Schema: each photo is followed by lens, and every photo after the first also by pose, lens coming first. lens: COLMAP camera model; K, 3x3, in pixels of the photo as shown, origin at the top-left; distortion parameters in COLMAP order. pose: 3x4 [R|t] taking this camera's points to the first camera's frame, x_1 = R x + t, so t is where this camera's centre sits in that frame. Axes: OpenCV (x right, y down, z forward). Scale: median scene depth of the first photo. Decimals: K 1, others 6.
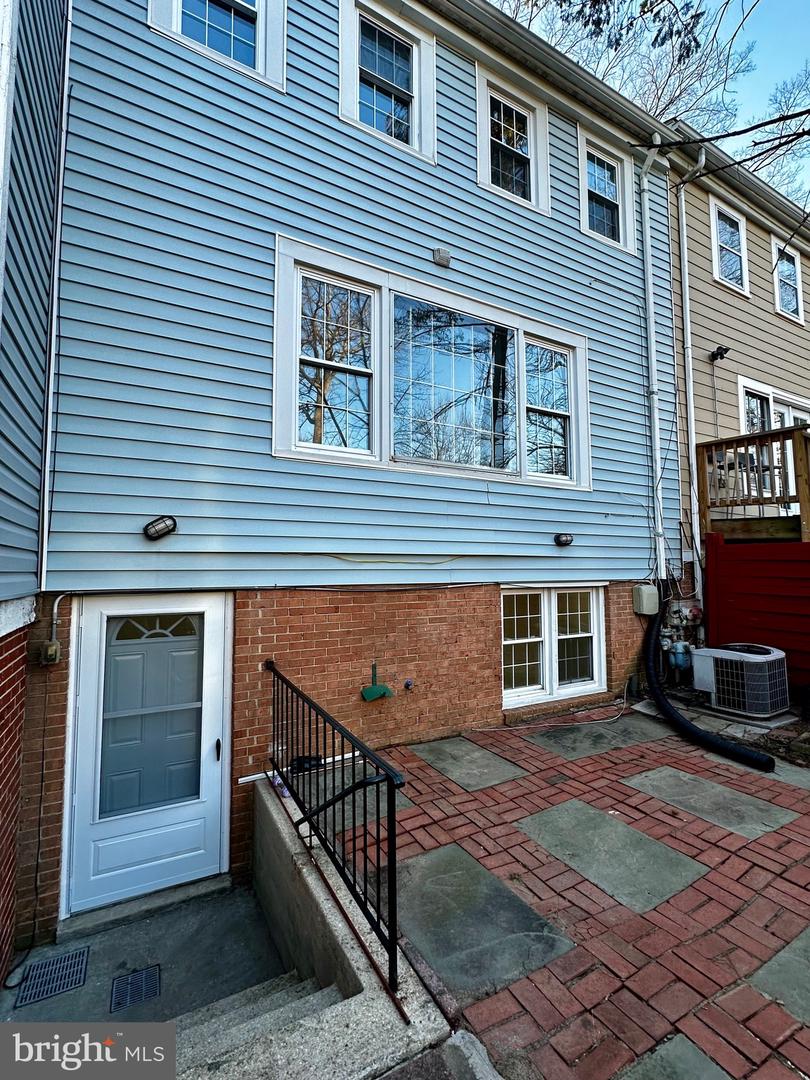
lens RADIAL K [[478.6, 0, 399.9], [0, 478.6, 538.7], [0, 0, 1]] dist [-0.000728, 0.000168]
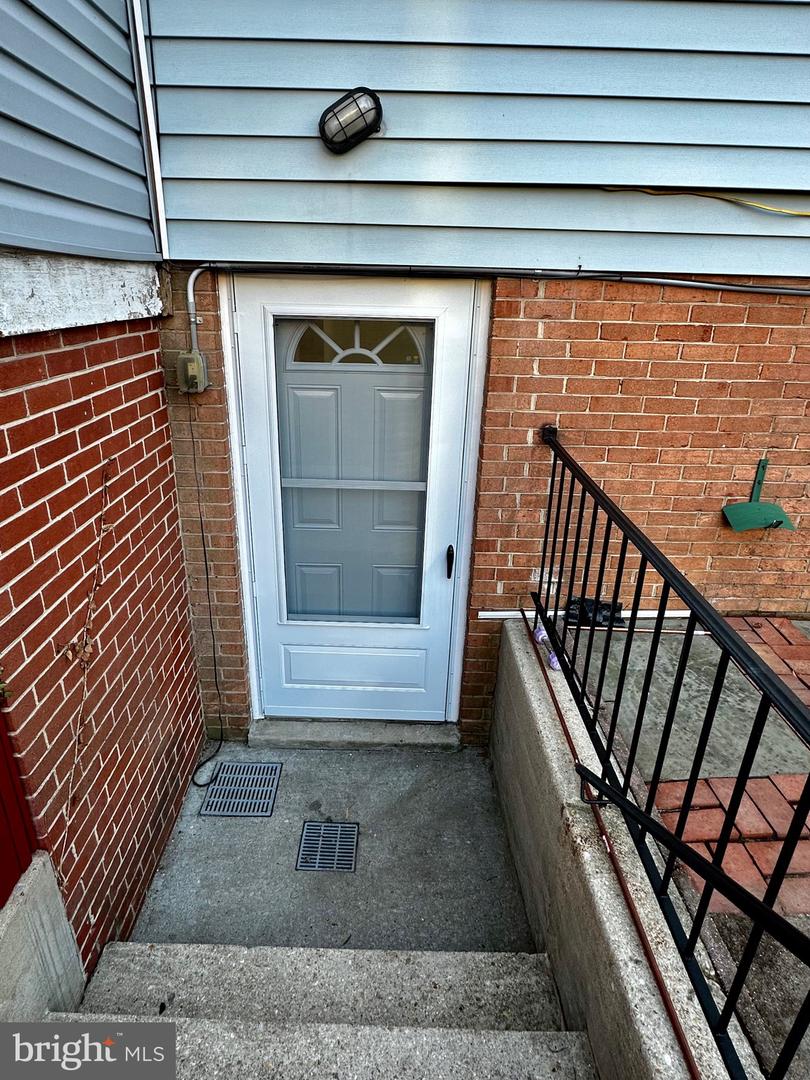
lens RADIAL K [[607.4, 0, 395.8], [0, 607.4, 535.7], [0, 0, 1]] dist [-0.001661, -0.004073]
pose [[0.883494, 0.201755, -0.422769, -0.120749], [0.001837, 0.901000, 0.433816, 0.078004], [0.468440, -0.384050, 0.795657, 0.364740]]
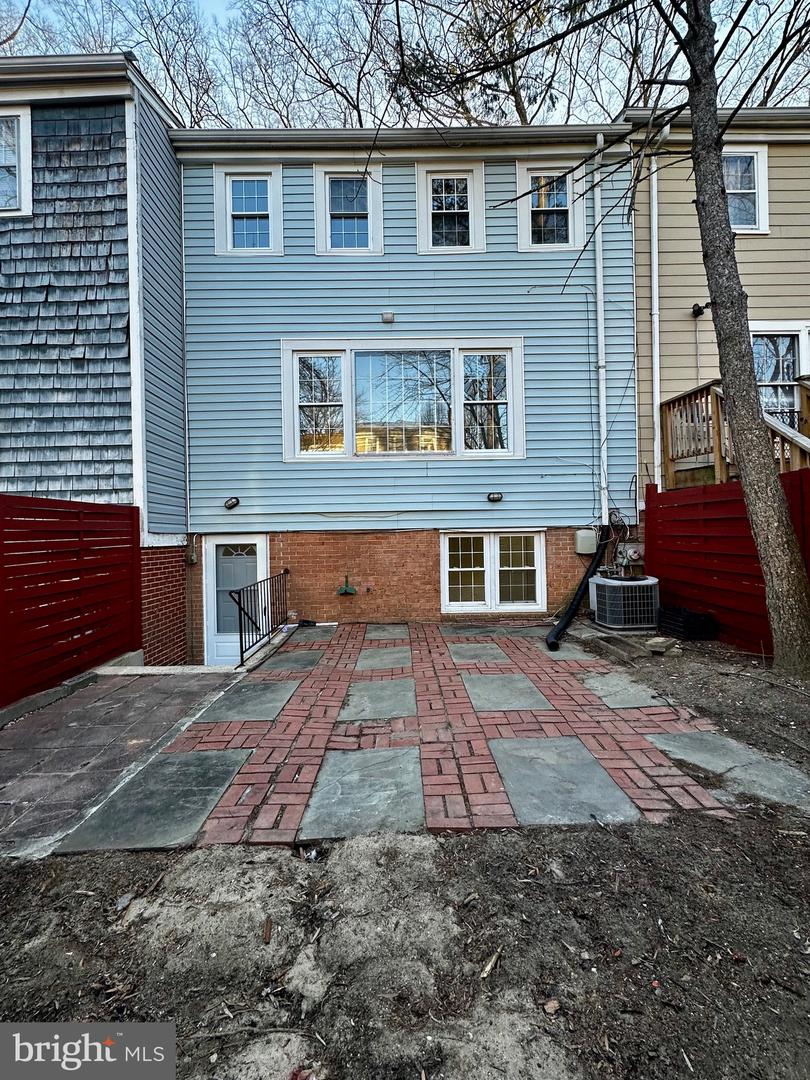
lens RADIAL K [[478.6, 0, 405.9], [0, 478.6, 541.4], [0, 0, 1]] dist [-0.000728, 0.000168]
pose [[0.882268, -0.009715, -0.470648, 1.083908], [0.044467, 0.997037, 0.062775, 0.044659], [0.468643, -0.076313, 0.880085, -0.478231]]
